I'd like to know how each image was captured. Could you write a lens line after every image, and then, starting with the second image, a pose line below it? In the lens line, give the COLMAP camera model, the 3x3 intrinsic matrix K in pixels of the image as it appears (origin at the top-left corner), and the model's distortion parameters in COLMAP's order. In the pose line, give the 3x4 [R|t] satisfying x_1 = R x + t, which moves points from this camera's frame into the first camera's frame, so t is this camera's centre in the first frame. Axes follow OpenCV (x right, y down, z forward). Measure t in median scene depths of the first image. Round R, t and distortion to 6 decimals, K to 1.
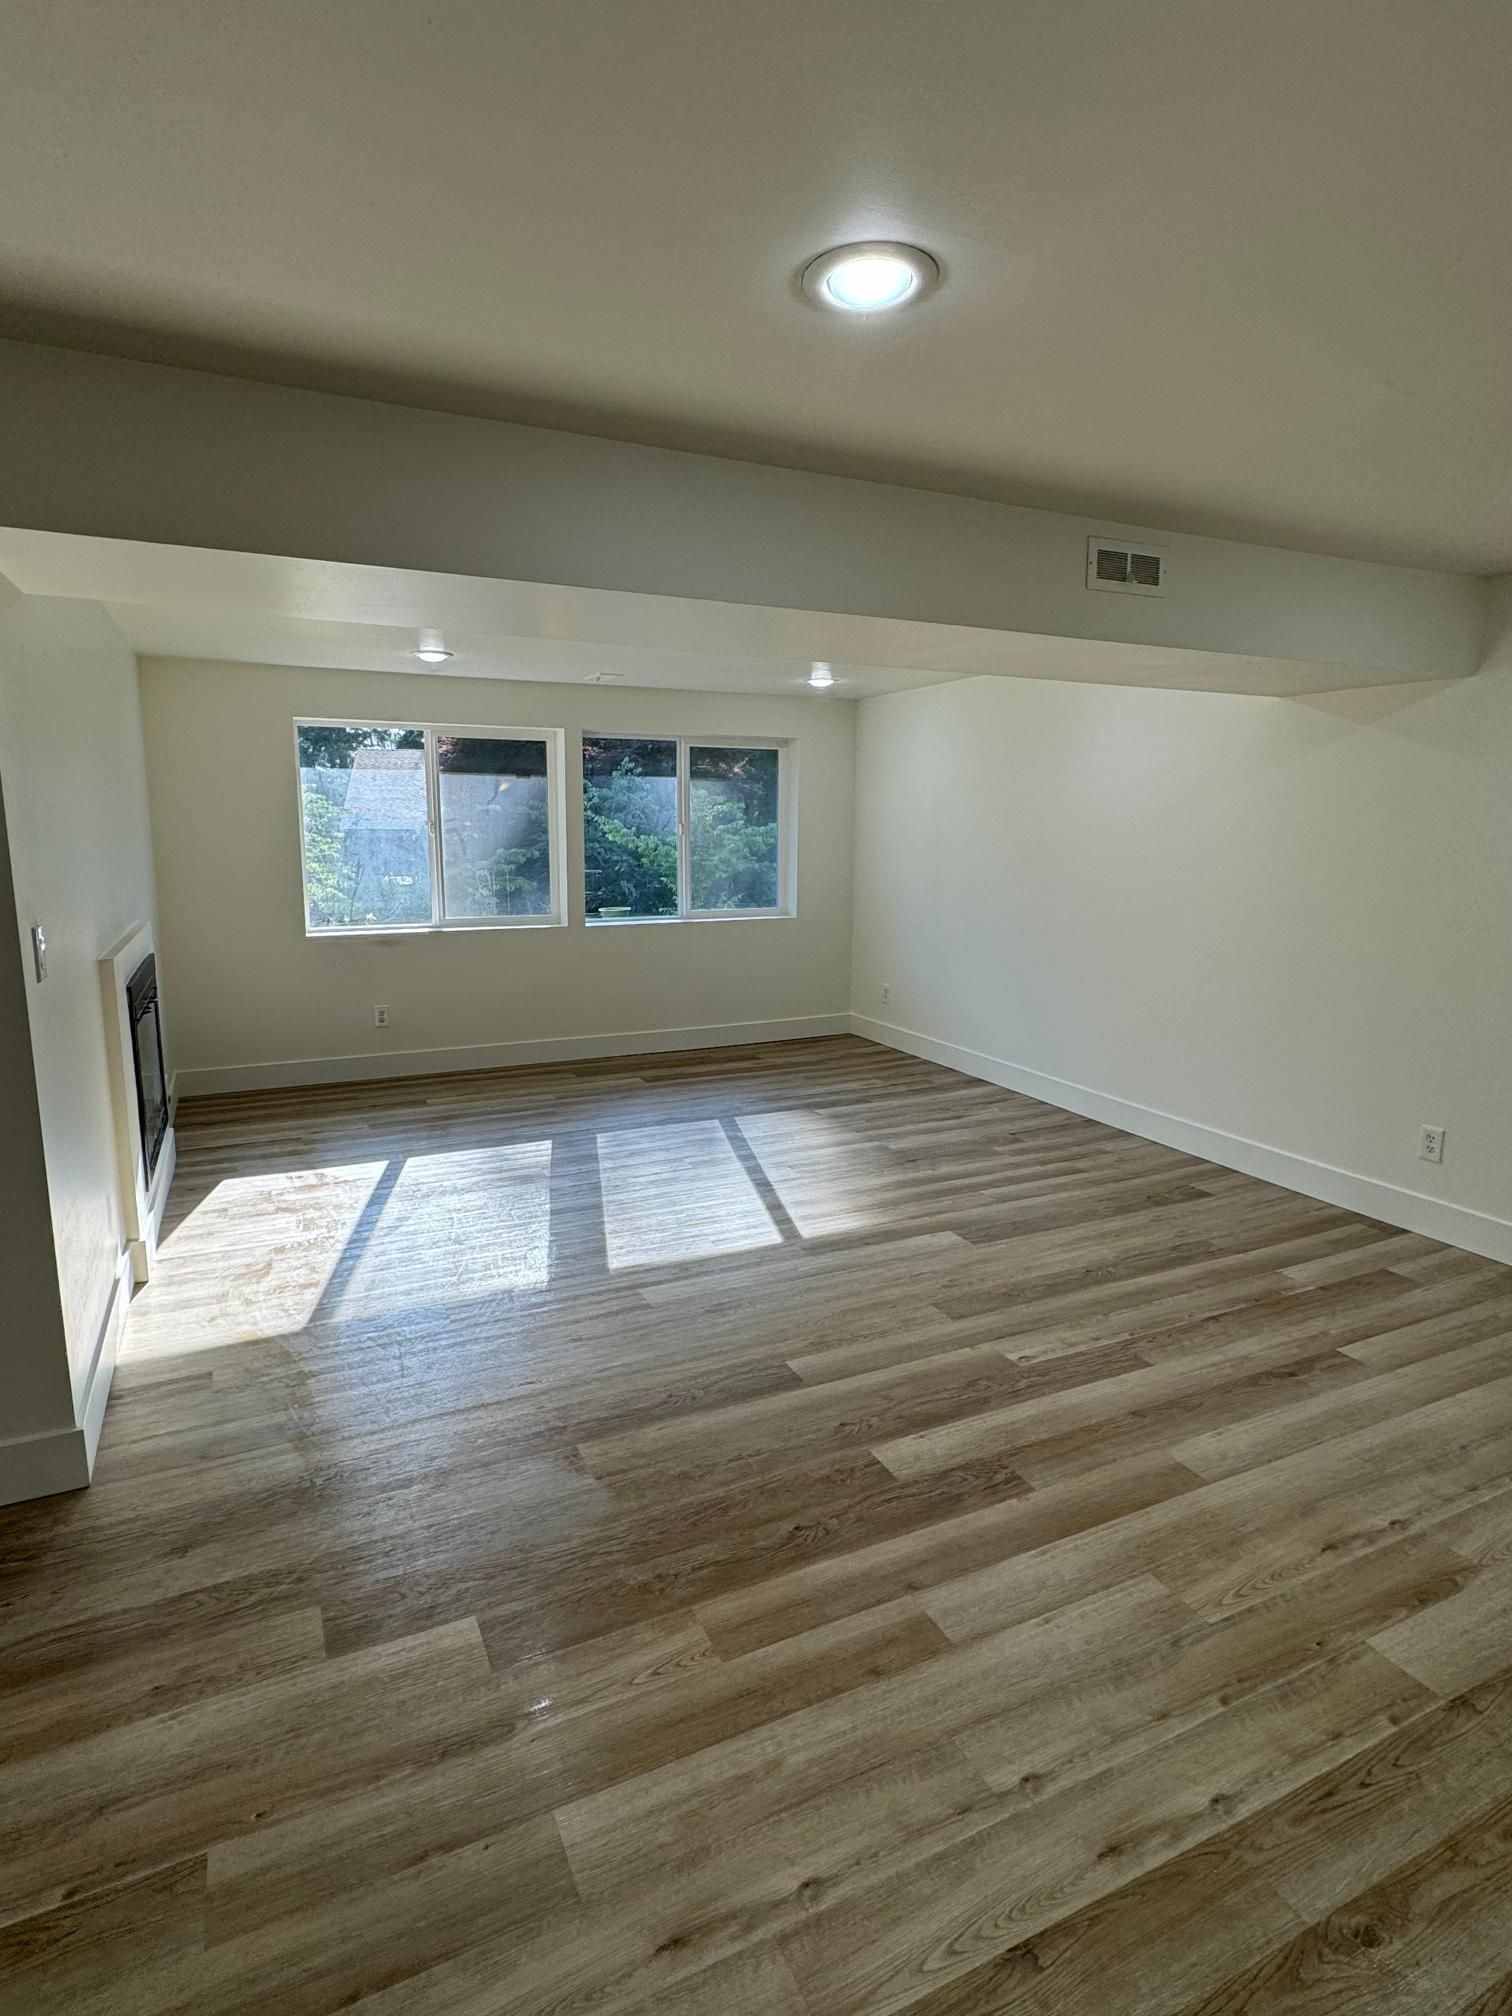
lens RADIAL K [[1052.8, 0, 755.1], [0, 1052.8, 1012.7], [0, 0, 1]] dist [0.000424, -0.003664]
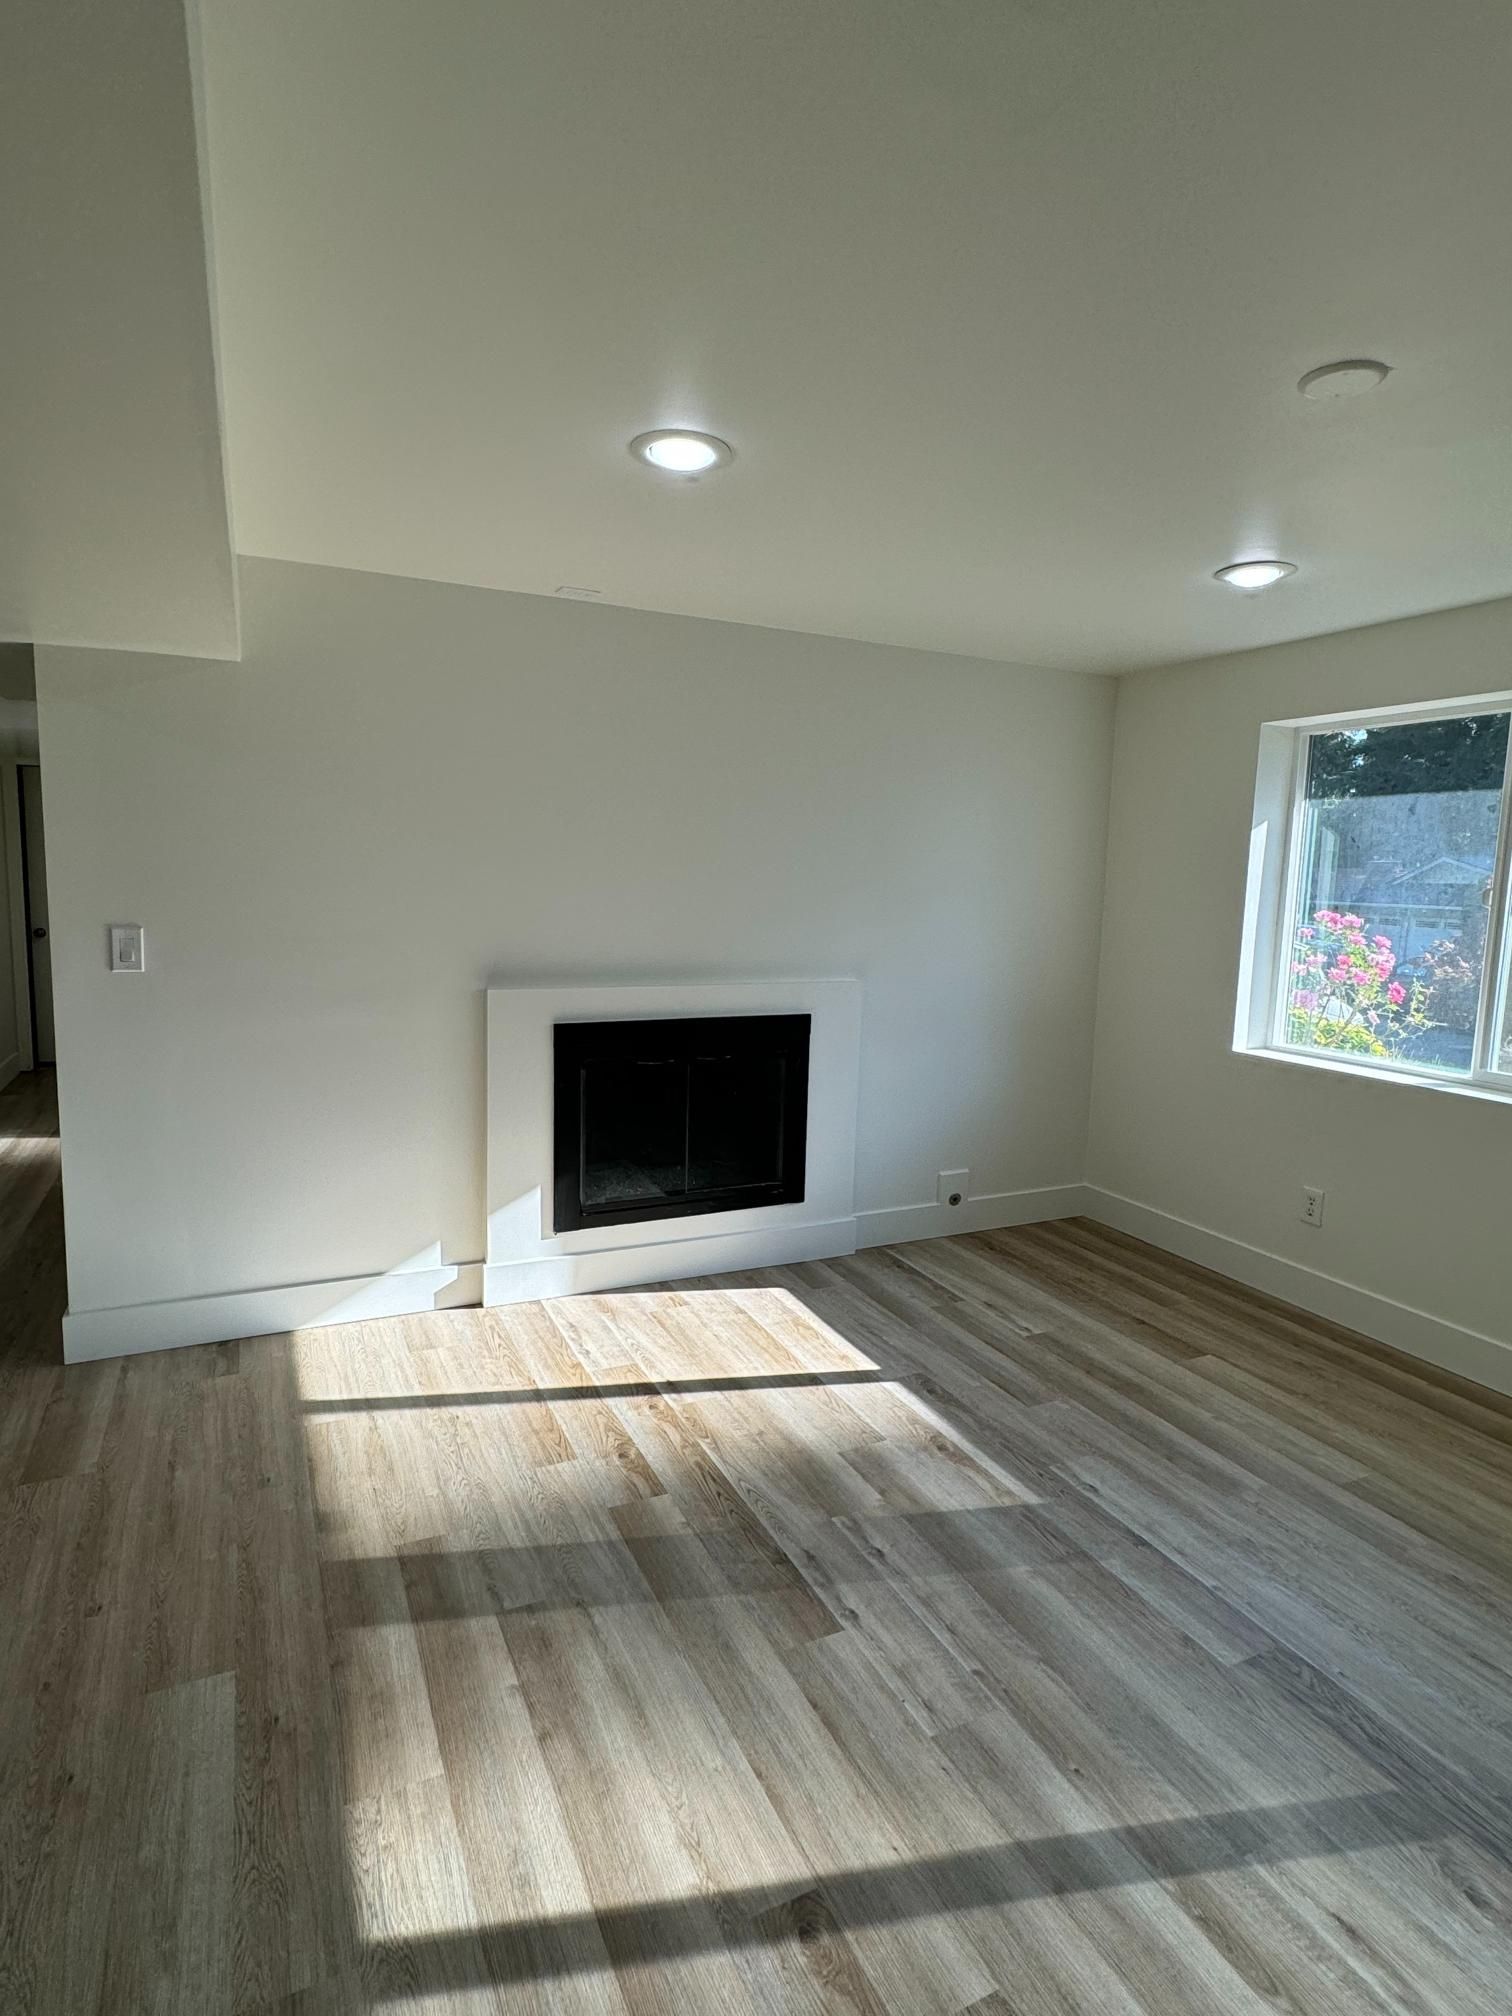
lens RADIAL K [[1052.8, 0, 743.0], [0, 1052.8, 1009.0], [0, 0, 1]] dist [0.000424, -0.003664]
pose [[-0.002839, 0.116637, -0.993171, 0.379287], [-0.204051, 0.972211, 0.114758, -0.183603], [0.978956, 0.202983, 0.021040, 1.109375]]
